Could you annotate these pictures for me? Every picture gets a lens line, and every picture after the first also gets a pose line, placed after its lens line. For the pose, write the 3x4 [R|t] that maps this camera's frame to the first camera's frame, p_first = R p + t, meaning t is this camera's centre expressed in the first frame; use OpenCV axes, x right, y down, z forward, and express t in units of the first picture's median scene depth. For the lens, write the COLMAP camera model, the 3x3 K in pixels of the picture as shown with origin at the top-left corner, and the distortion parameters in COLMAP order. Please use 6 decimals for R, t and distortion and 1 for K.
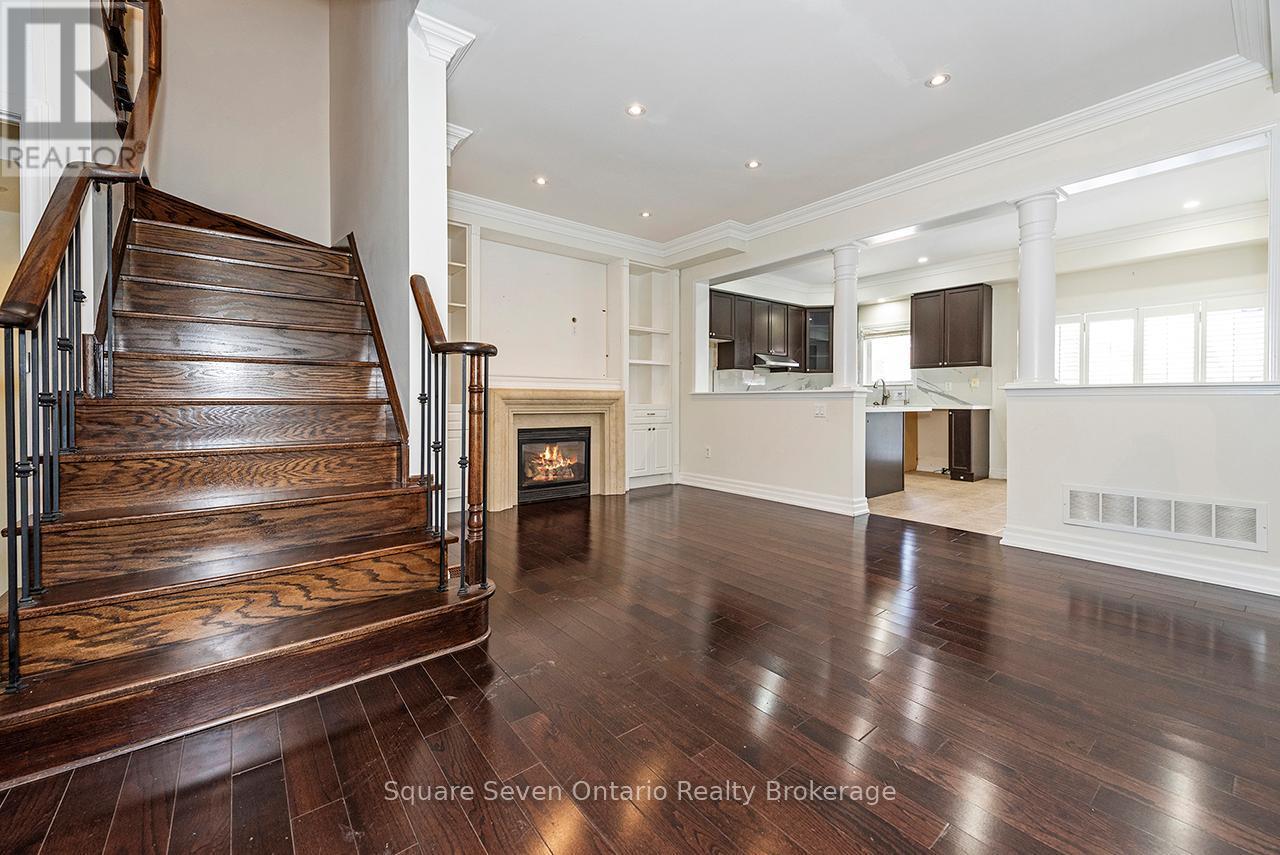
lens RADIAL K [[504.2, 0, 640.5], [0, 504.2, 403.7], [0, 0, 1]] dist [-0.000466, -0.000279]
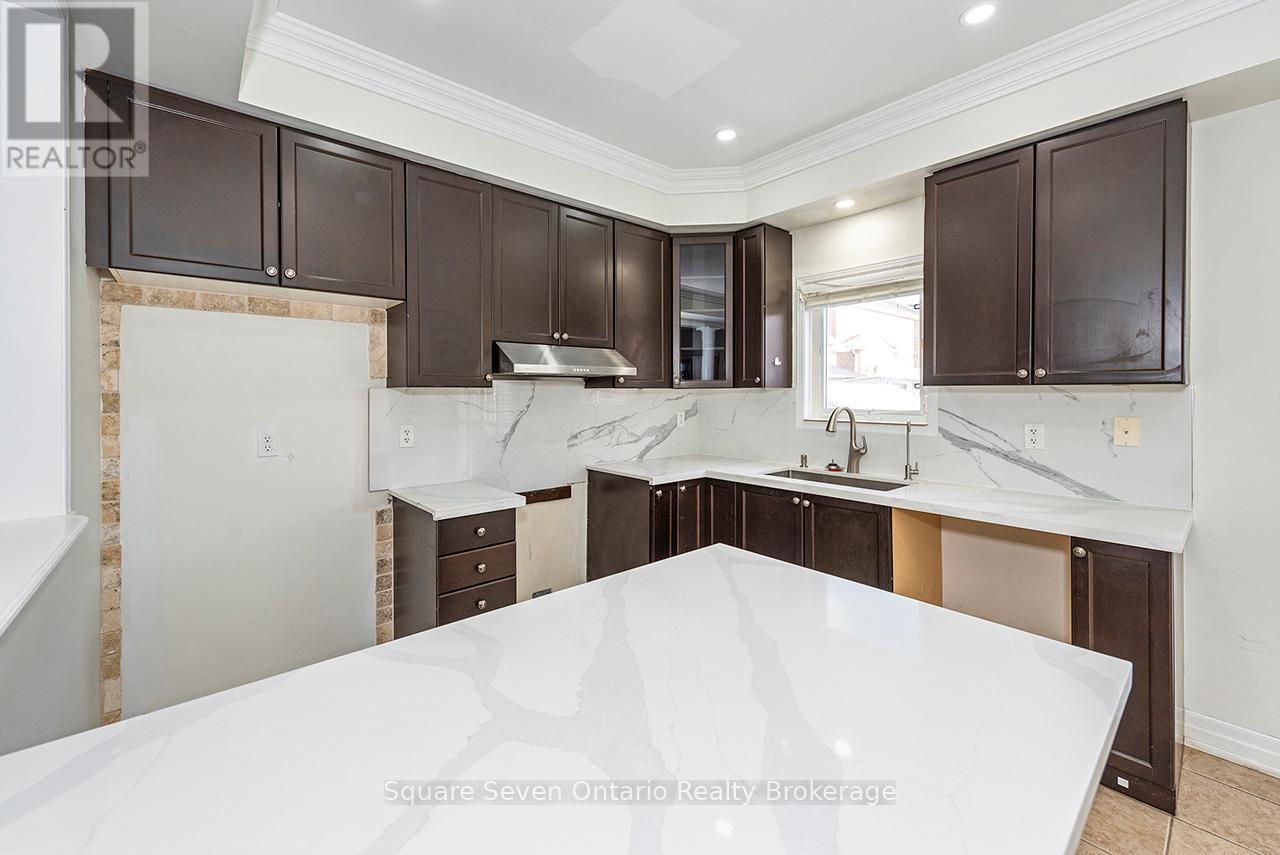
lens RADIAL K [[508.3, 0, 638.6], [0, 508.3, 395.1], [0, 0, 1]] dist [0.009022, -0.000198]
pose [[0.999015, -0.000982, 0.044371, 0.405002], [0.001008, 0.999999, -0.000556, -0.078973], [-0.044371, 0.000600, 0.999015, 0.827373]]
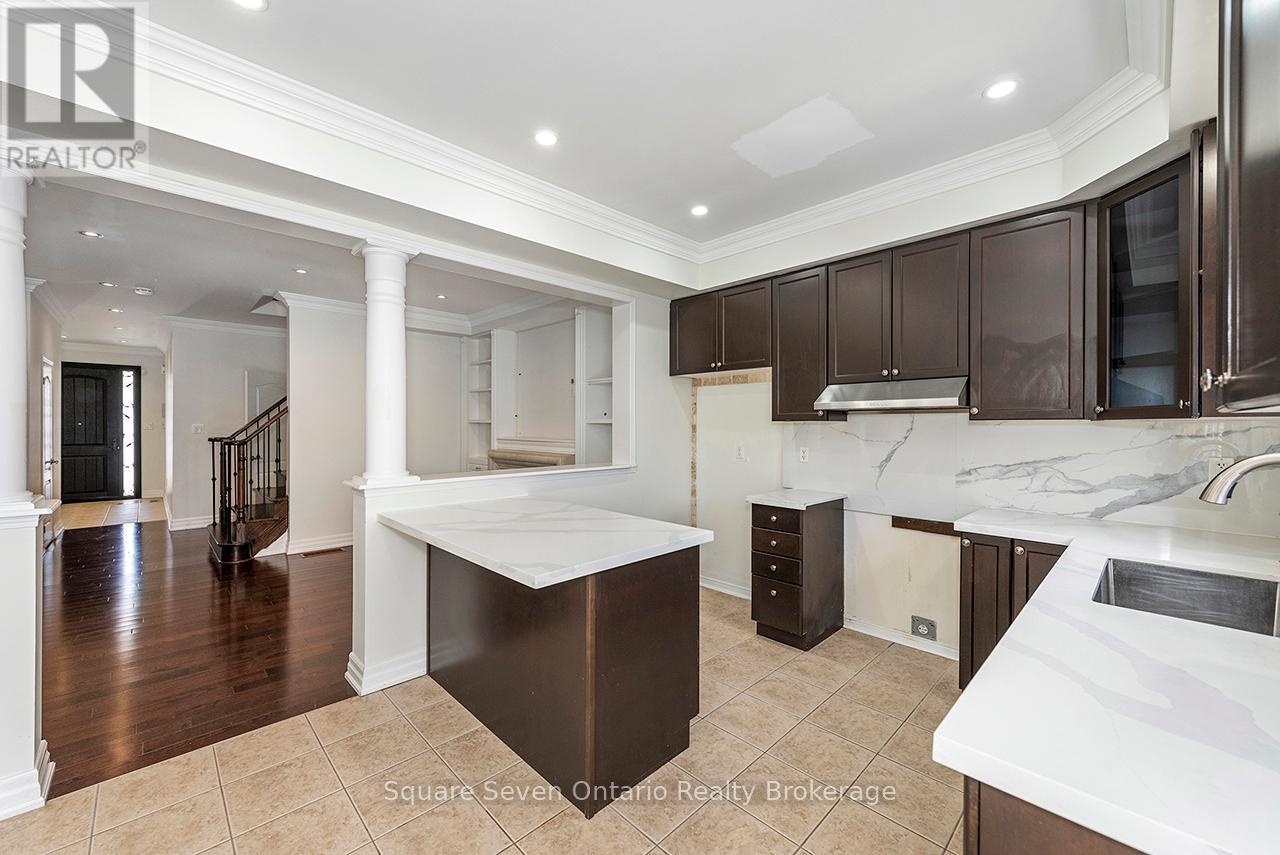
lens RADIAL K [[500.1, 0, 633.0], [0, 500.1, 426.4], [0, 0, 1]] dist [0.004575, -0.000049]
pose [[0.097963, 0.004664, -0.995179, 0.857706], [-0.006271, 0.999972, 0.004069, -0.080832], [0.995170, 0.005842, 0.097989, 1.011207]]
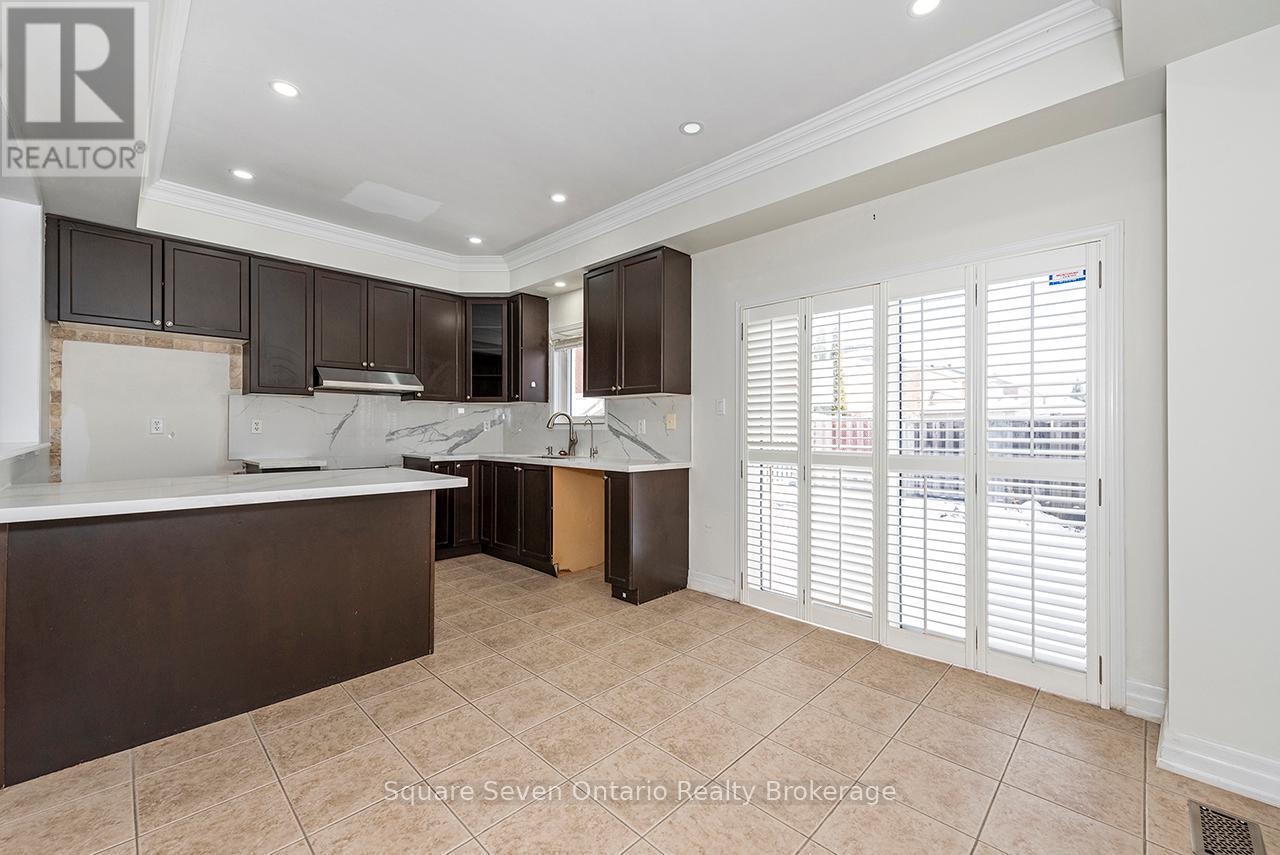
lens RADIAL K [[502.0, 0, 642.0], [0, 502.0, 428.5], [0, 0, 1]] dist [0.001964, -0.000064]
pose [[0.990985, 0.004691, 0.133888, 0.664518], [-0.003936, 0.999975, -0.005909, -0.036546], [-0.133912, 0.005329, 0.990979, 0.514748]]
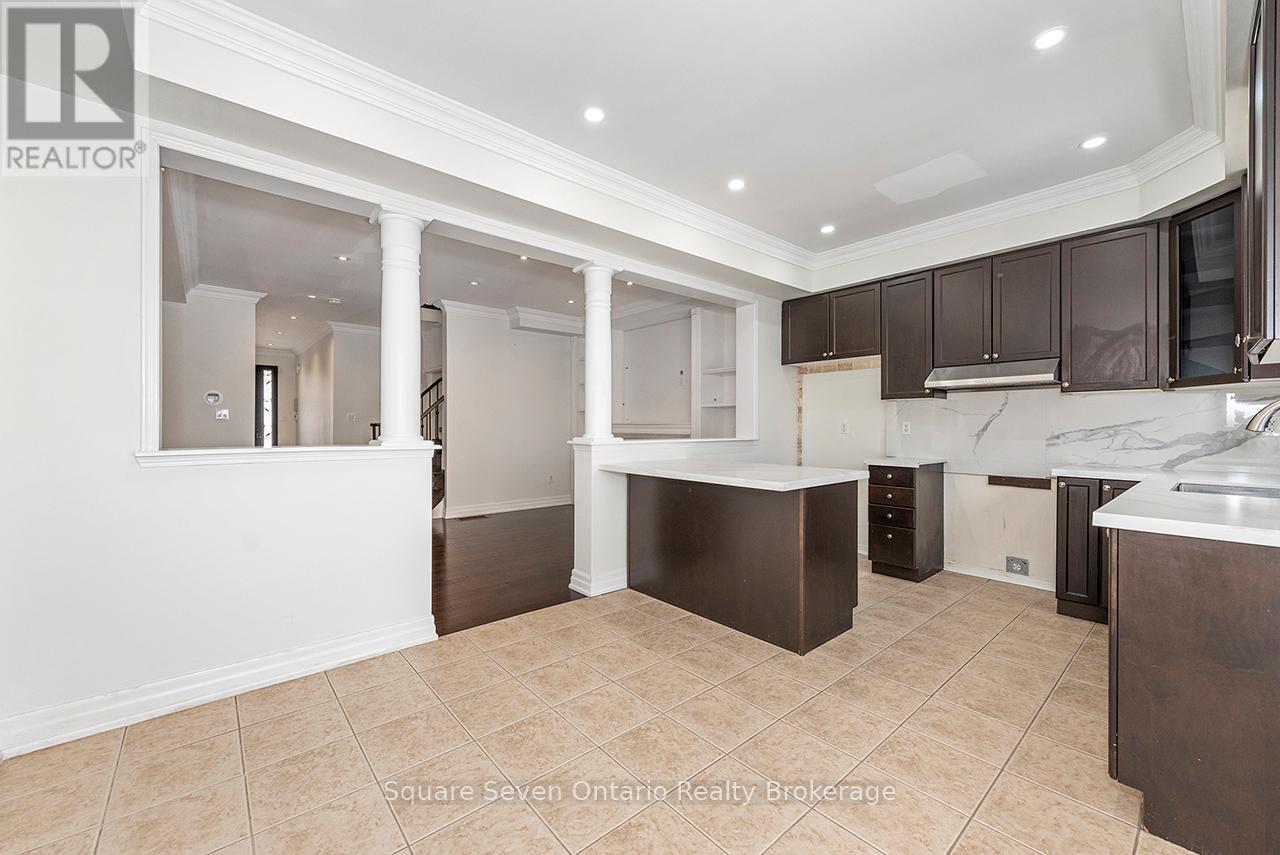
lens RADIAL K [[503.7, 0, 628.9], [0, 503.7, 426.9], [0, 0, 1]] dist [0.001398, -0.000362]
pose [[0.032649, 0.002395, -0.999464, 1.006302], [-0.005050, 0.999985, 0.002232, -0.043245], [0.999454, 0.004975, 0.032661, 0.834101]]
